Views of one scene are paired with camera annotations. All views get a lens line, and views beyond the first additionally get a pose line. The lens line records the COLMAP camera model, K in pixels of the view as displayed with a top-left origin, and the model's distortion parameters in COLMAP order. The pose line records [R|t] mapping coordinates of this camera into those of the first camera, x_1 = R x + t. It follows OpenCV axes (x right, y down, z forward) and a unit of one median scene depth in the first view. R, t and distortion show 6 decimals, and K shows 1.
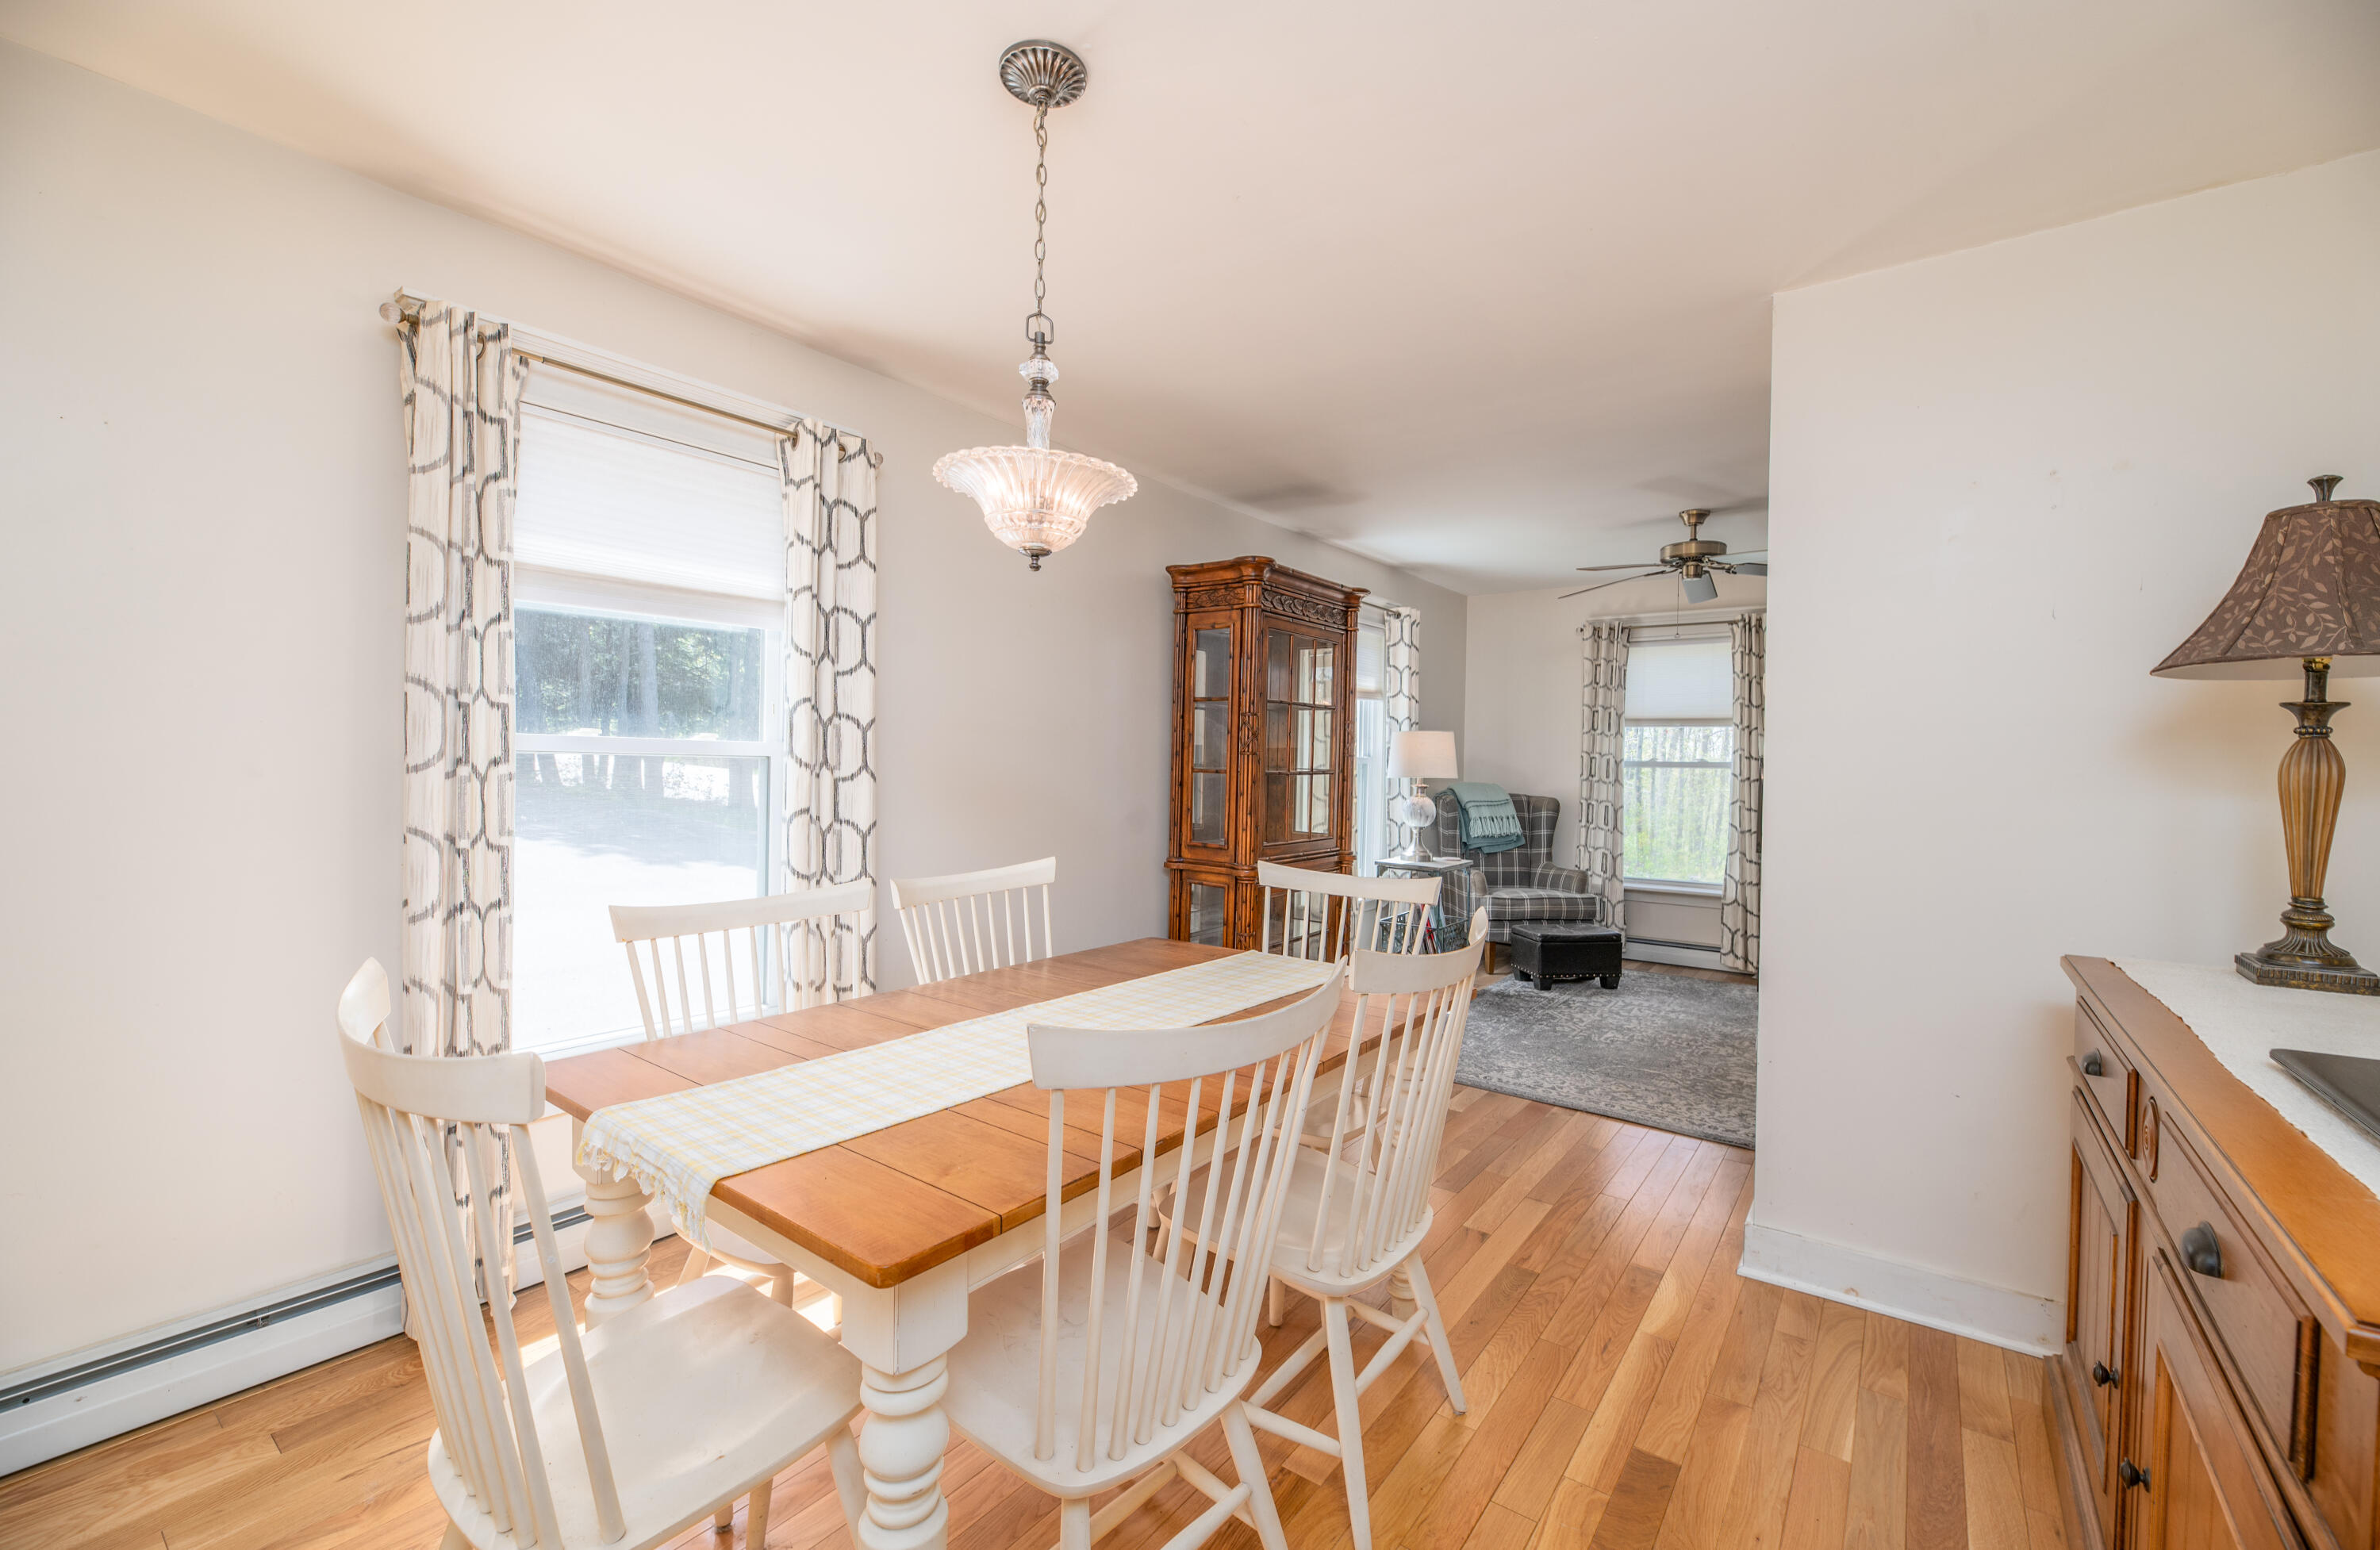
lens RADIAL K [[980.8, 0, 1179.9], [0, 980.8, 786.8], [0, 0, 1]] dist [0.001385, 0.000239]
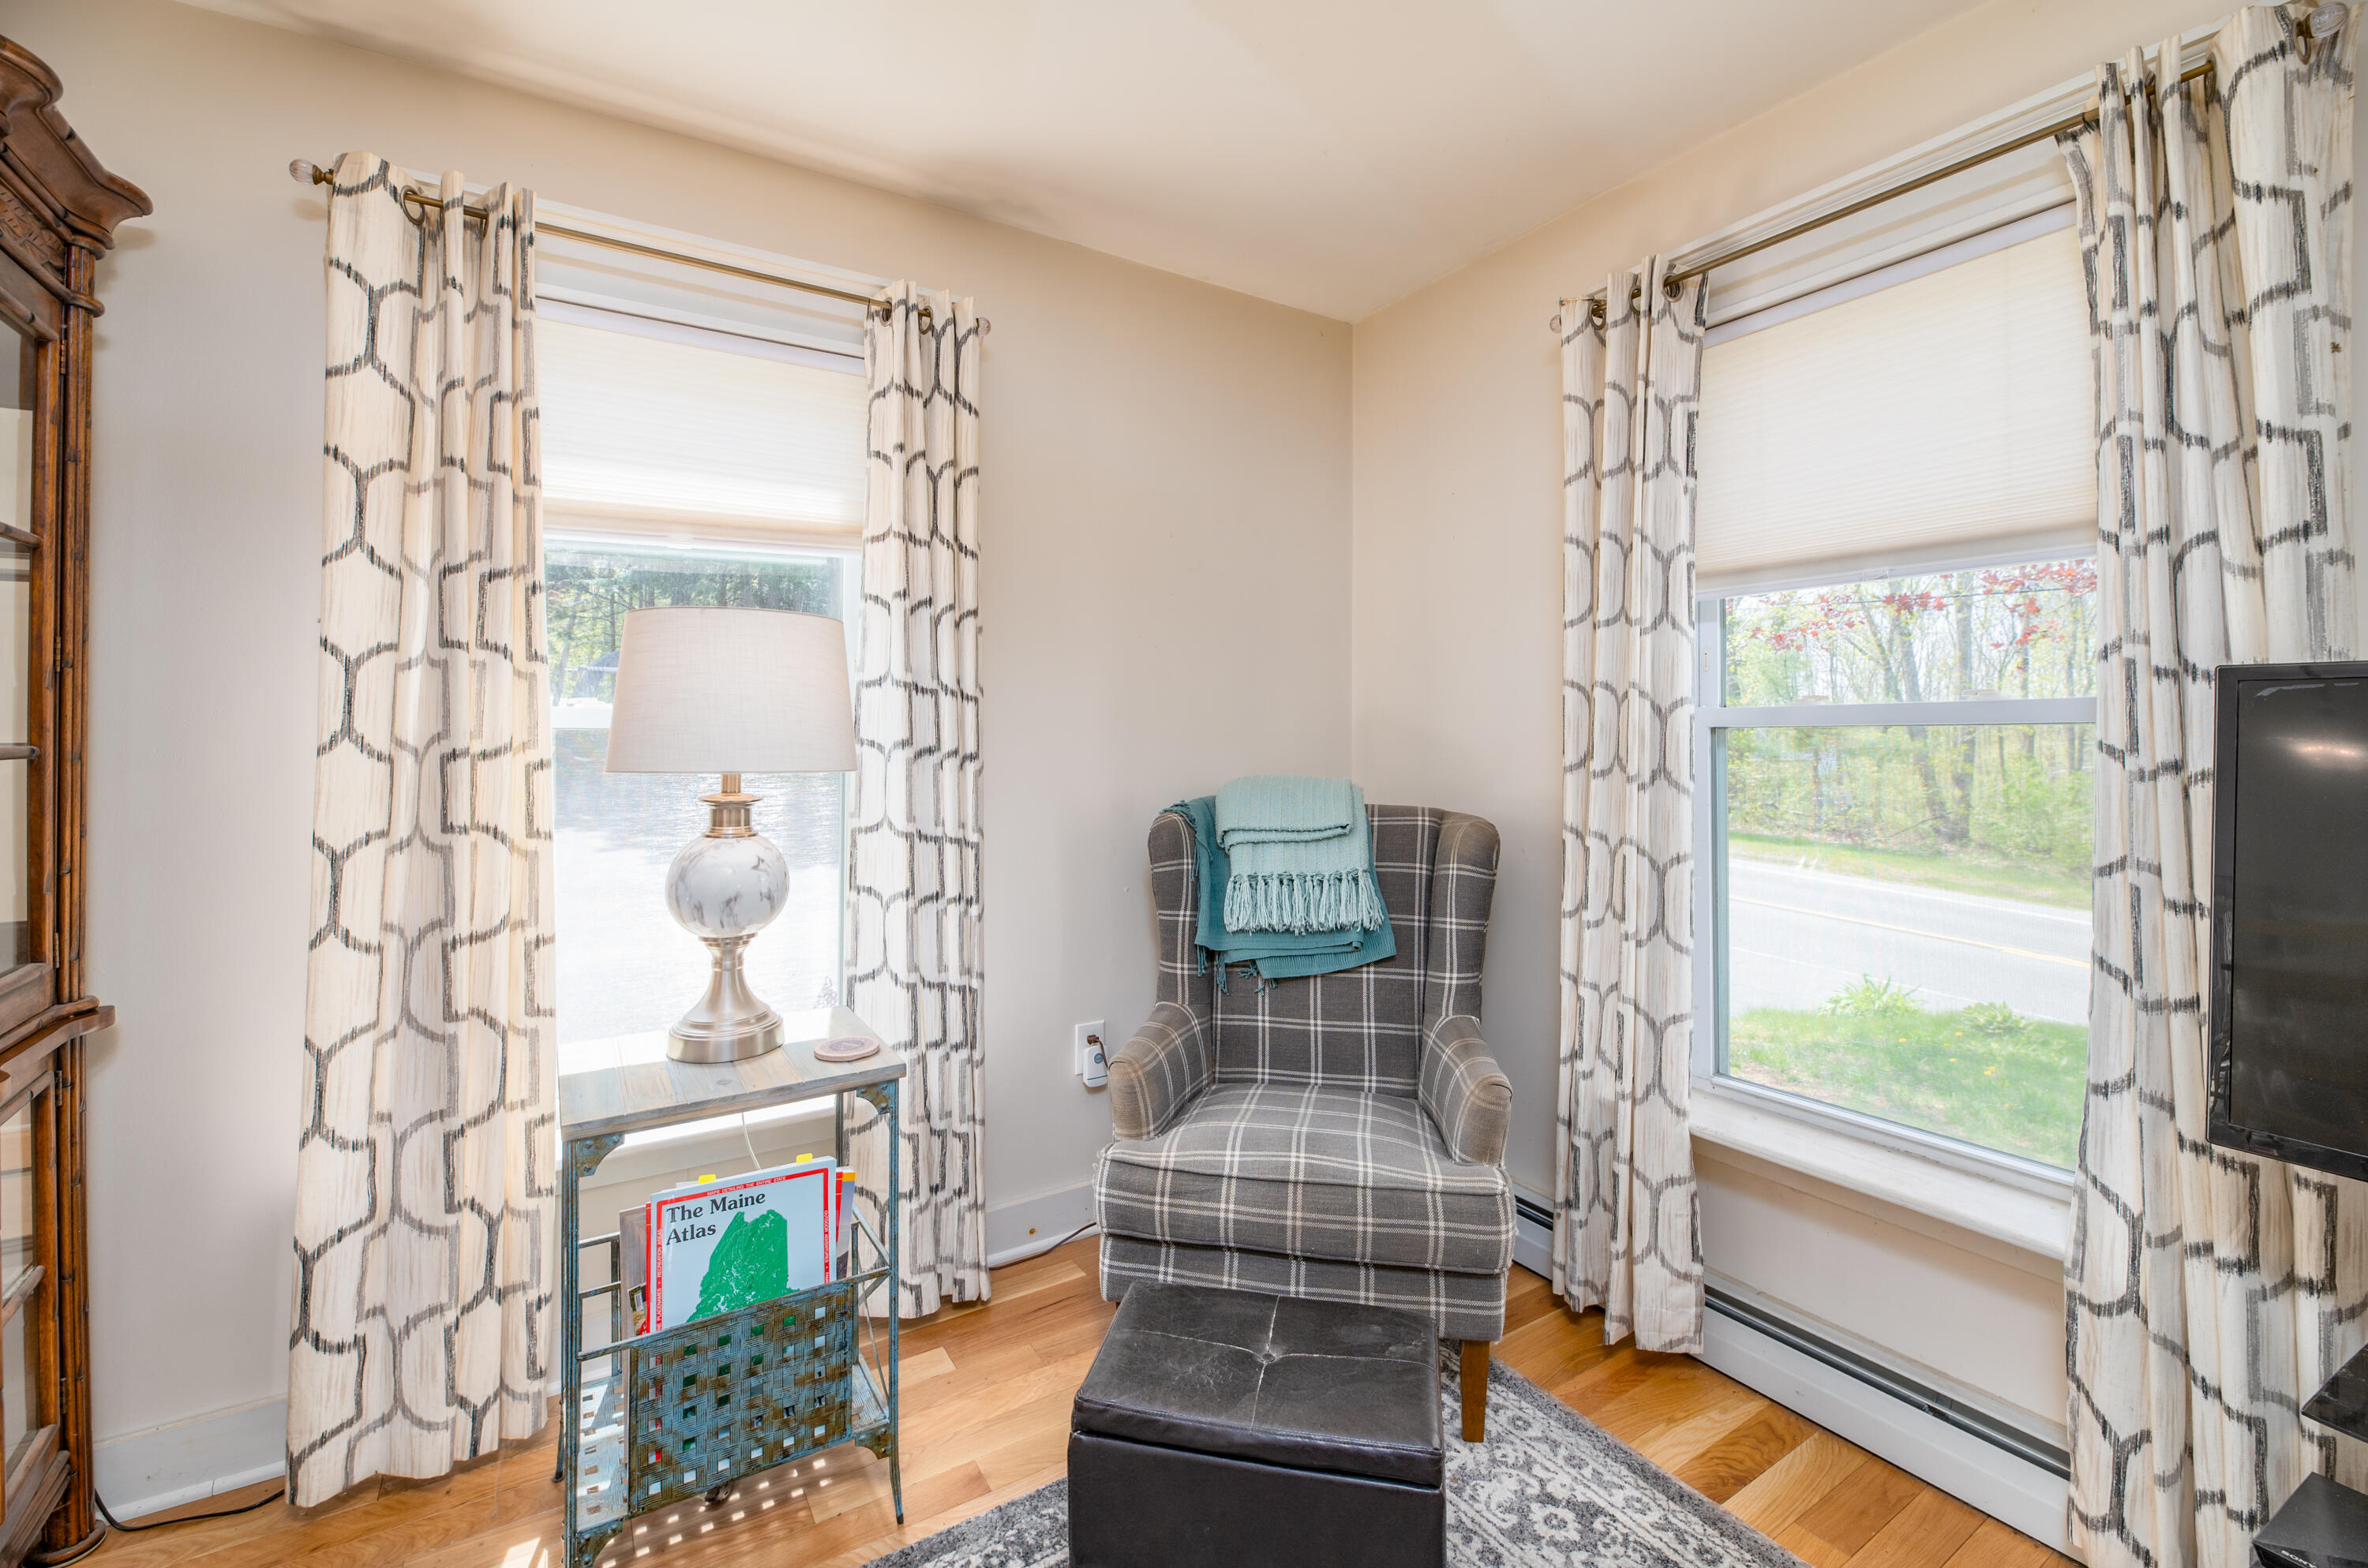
lens RADIAL K [[1002.5, 0, 1187.0], [0, 1002.5, 721.7], [0, 0, 1]] dist [-0.001844, -0.000269]
pose [[0.936300, -0.015371, -0.350865, 0.409985], [0.000408, 0.999089, -0.042680, -0.008713], [0.351201, 0.039818, 0.935453, 0.646315]]
